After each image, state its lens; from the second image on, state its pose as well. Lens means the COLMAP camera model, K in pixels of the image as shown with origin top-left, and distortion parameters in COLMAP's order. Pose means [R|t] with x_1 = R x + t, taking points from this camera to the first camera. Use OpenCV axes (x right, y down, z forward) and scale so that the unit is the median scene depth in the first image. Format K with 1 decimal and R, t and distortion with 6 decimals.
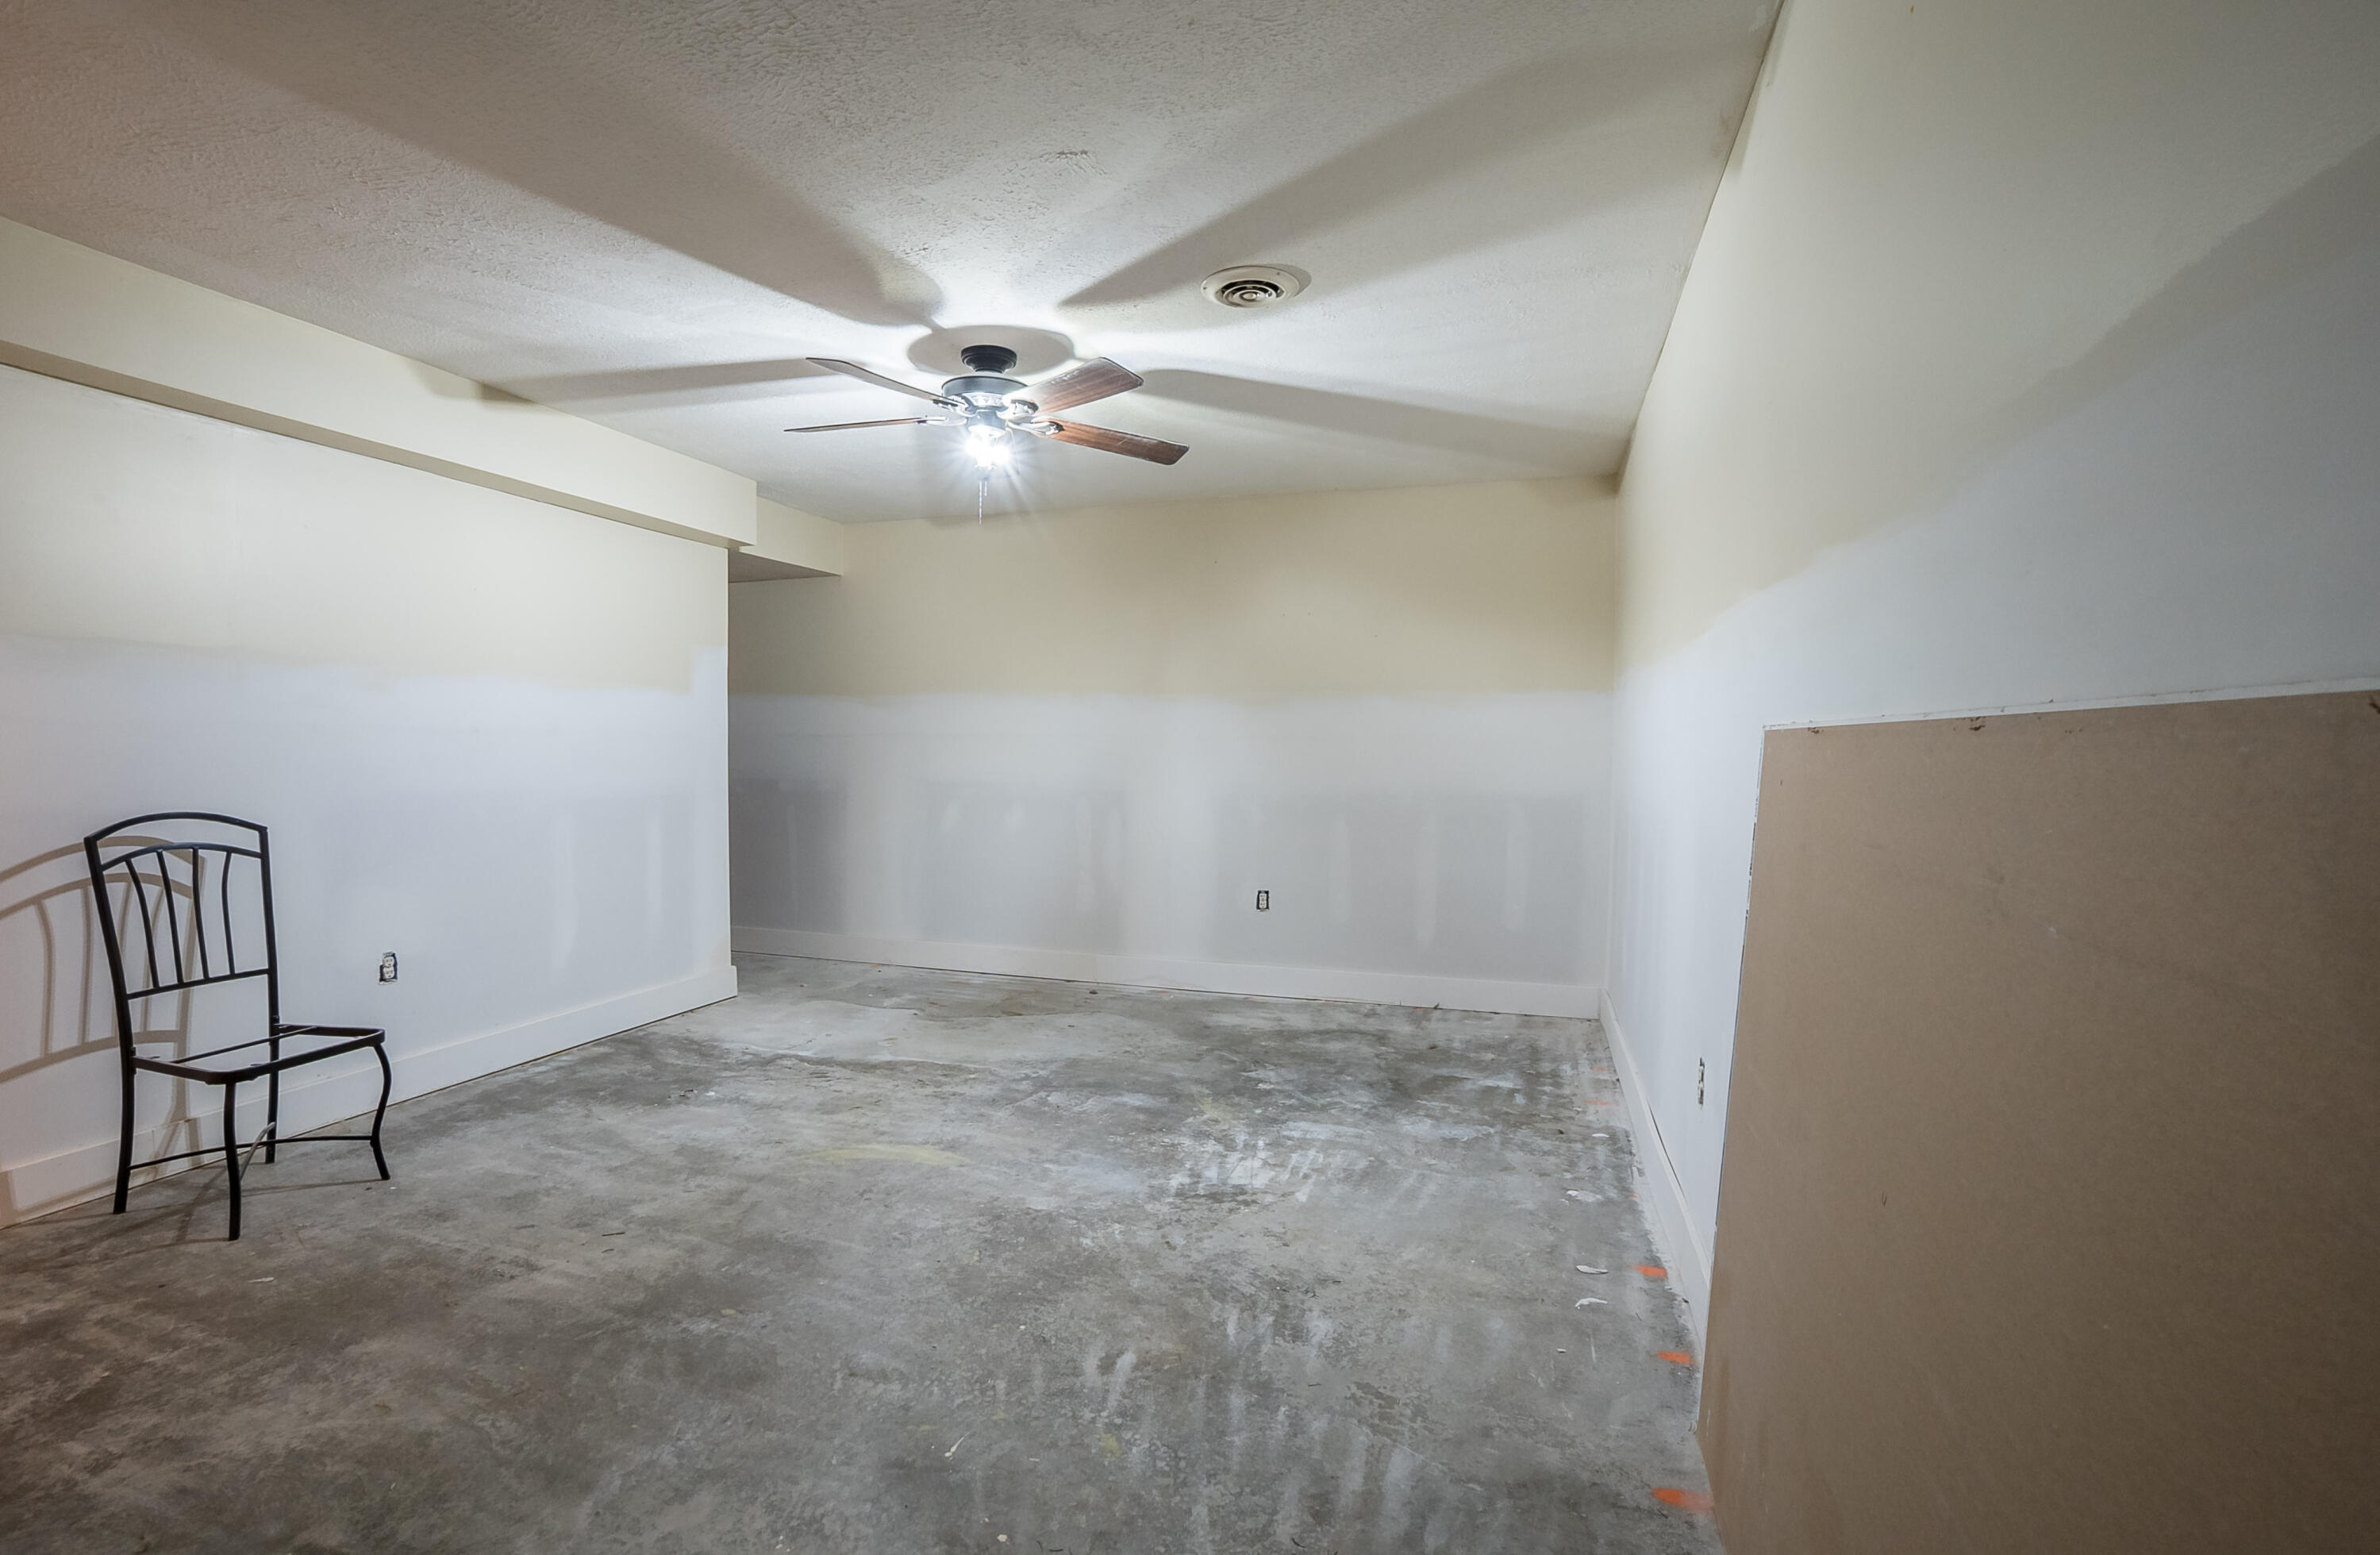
lens RADIAL K [[1066.4, 0, 1188.1], [0, 1066.4, 781.2], [0, 0, 1]] dist [0.001359, 0.000003]
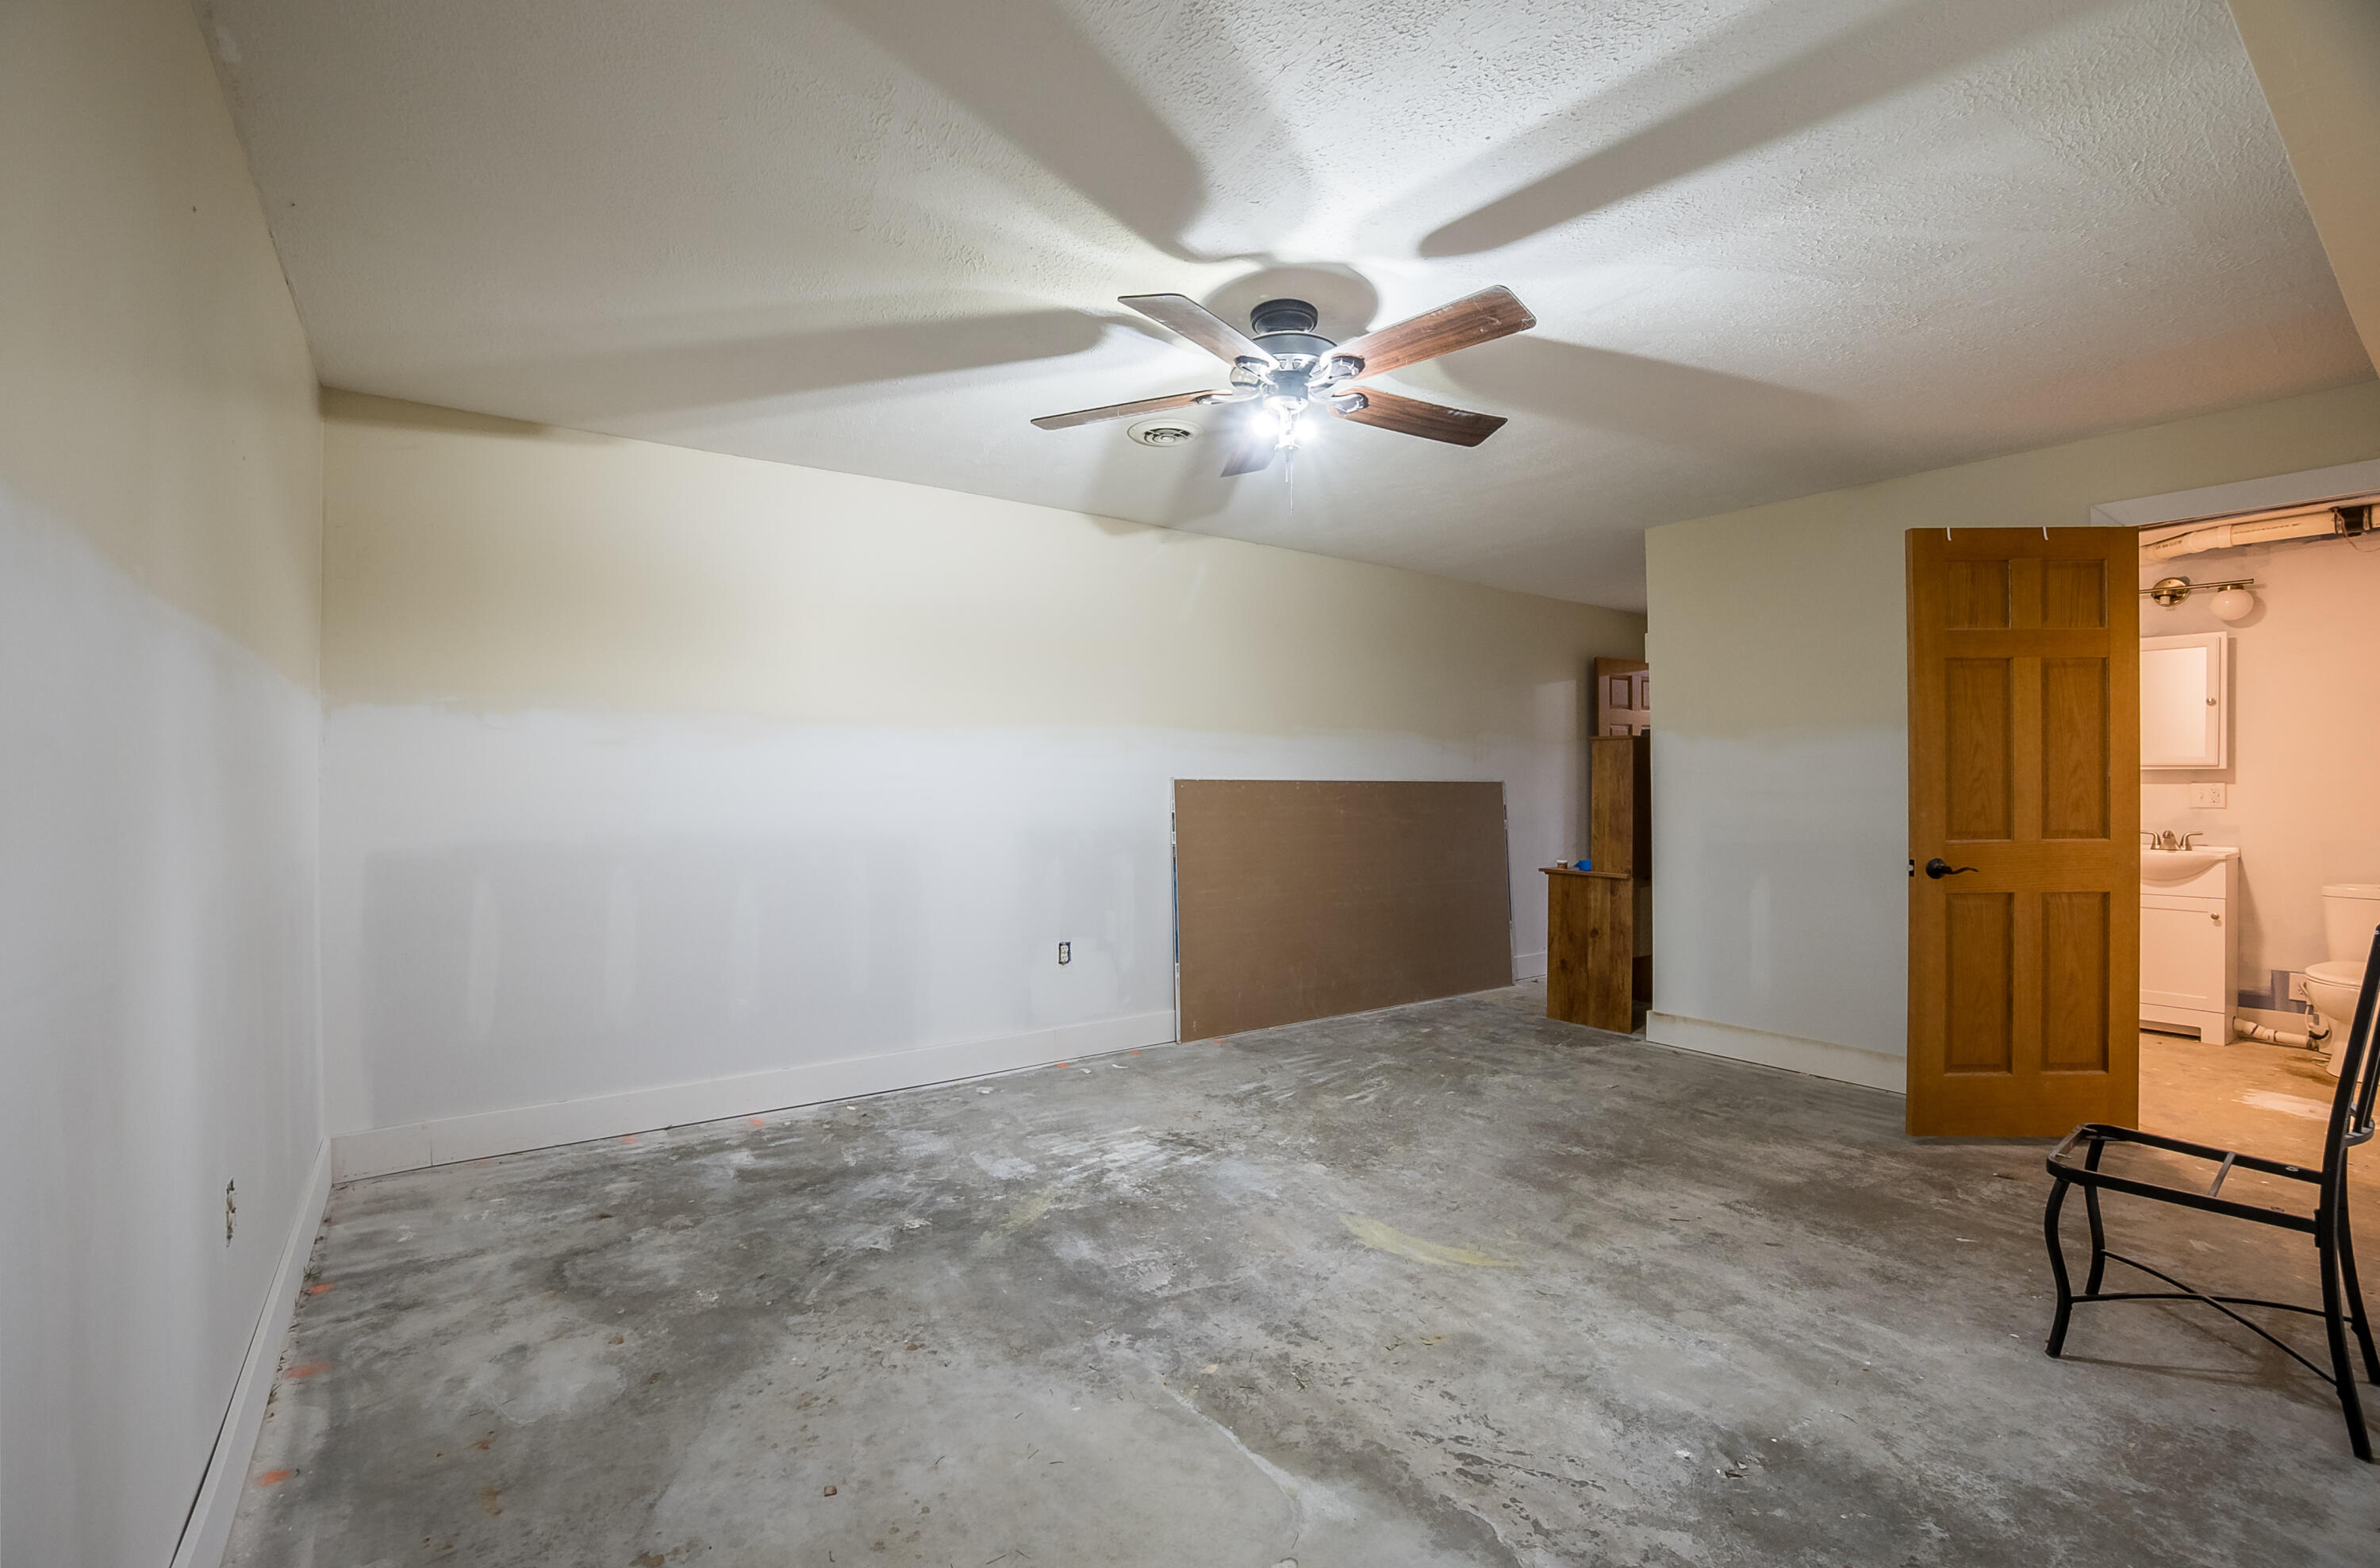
lens RADIAL K [[1035.5, 0, 1182.9], [0, 1035.5, 783.4], [0, 0, 1]] dist [0.001656, 0.001758]
pose [[-0.788986, -0.002626, 0.614406, -0.708416], [0.015933, 0.999567, 0.024733, -0.061340], [-0.614205, 0.029303, -0.788602, 1.930591]]
